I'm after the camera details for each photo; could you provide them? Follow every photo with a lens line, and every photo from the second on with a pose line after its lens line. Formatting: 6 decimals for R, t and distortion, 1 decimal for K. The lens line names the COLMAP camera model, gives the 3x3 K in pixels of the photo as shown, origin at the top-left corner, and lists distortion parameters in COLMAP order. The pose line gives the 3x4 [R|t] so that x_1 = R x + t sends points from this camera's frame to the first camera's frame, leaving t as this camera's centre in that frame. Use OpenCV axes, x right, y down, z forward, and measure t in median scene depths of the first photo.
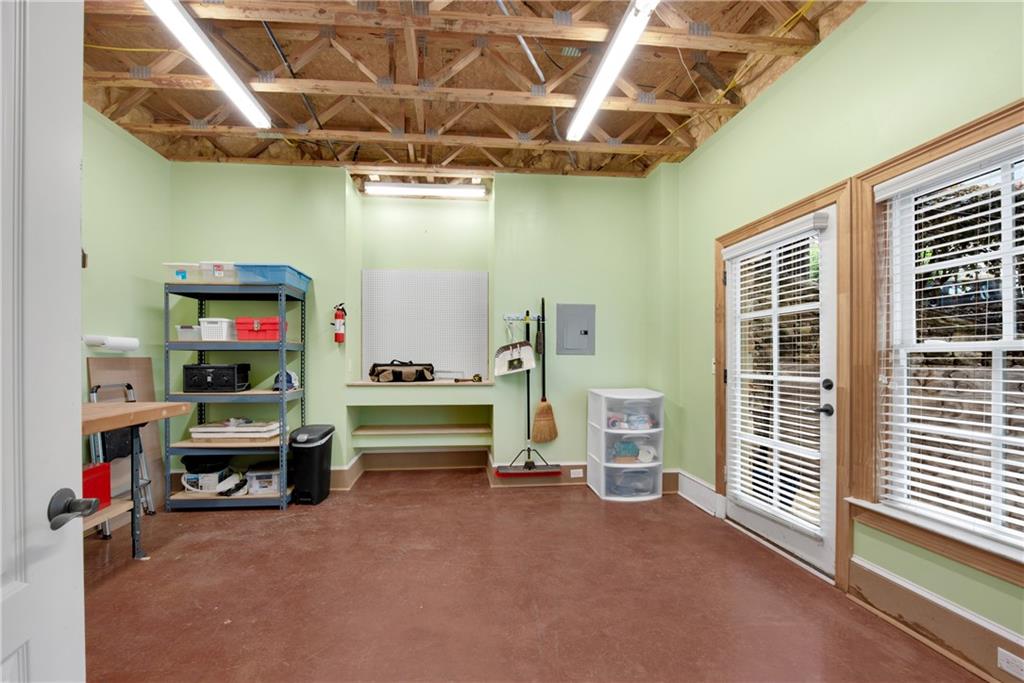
lens RADIAL K [[451.0, 0, 511.1], [0, 451.0, 348.6], [0, 0, 1]] dist [-0.000212, 0.000095]
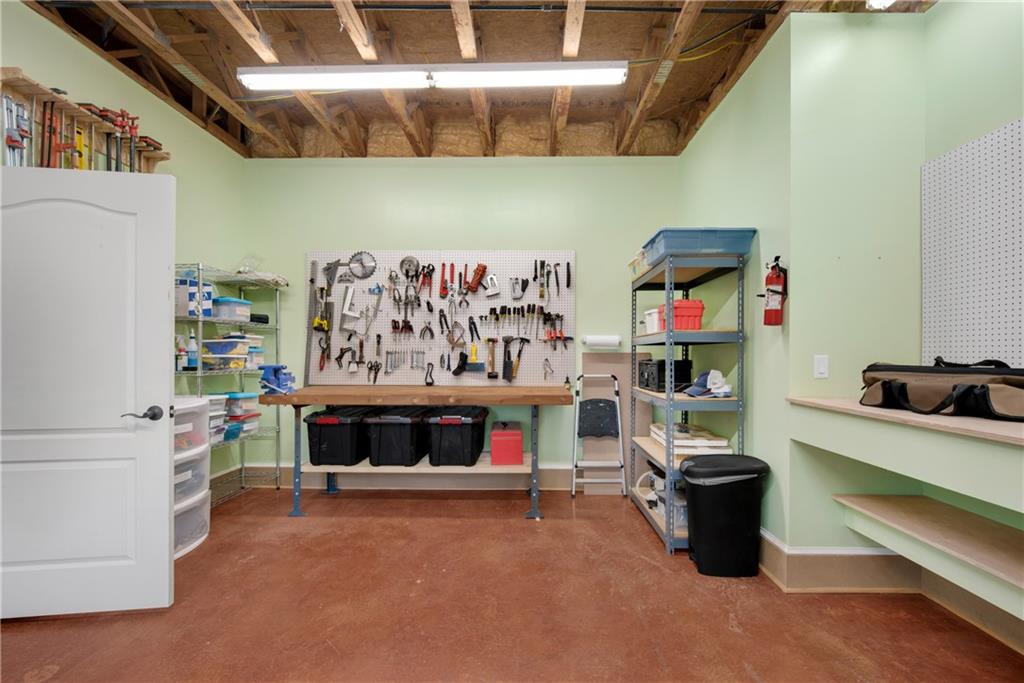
lens RADIAL K [[451.0, 0, 512.8], [0, 451.0, 341.5], [0, 0, 1]] dist [-0.000212, 0.000095]
pose [[-0.159269, -0.013140, -0.987148, 0.220244], [0.000053, 0.999911, -0.013319, 0.017070], [0.987235, -0.002174, -0.159254, 0.717596]]
